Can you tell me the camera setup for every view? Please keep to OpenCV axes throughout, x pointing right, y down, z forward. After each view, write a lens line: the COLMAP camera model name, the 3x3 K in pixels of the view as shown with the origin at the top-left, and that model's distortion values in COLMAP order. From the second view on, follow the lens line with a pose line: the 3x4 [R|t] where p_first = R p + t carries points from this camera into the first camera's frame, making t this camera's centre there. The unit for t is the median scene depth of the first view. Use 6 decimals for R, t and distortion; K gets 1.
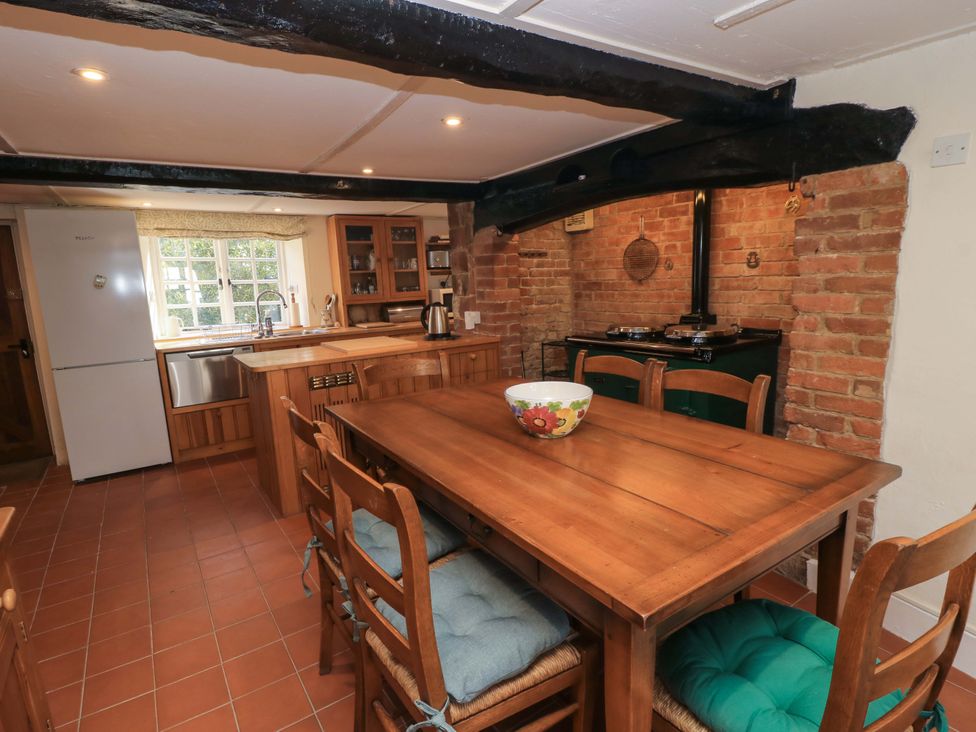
lens RADIAL K [[524.4, 0, 485.2], [0, 524.4, 375.1], [0, 0, 1]] dist [0.003215, -0.004228]
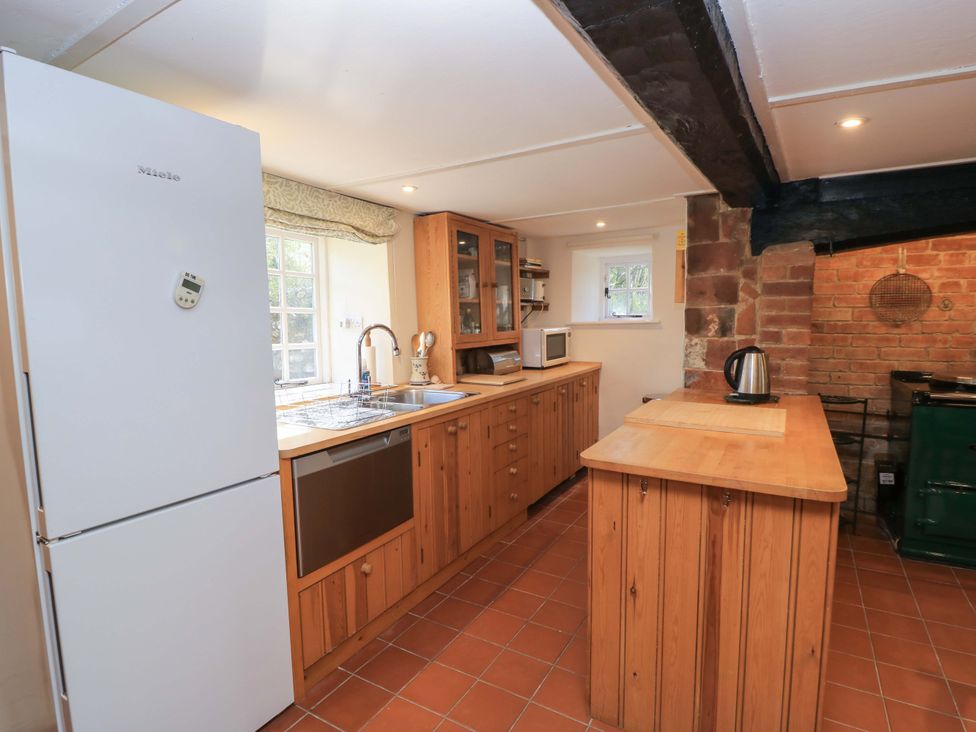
lens RADIAL K [[524.4, 0, 489.1], [0, 524.4, 365.3], [0, 0, 1]] dist [0.003215, -0.004228]
pose [[0.904436, -0.009017, 0.426513, -0.648196], [0.053476, 0.994287, -0.092377, -0.067301], [-0.423244, 0.106357, 0.899752, 0.516032]]
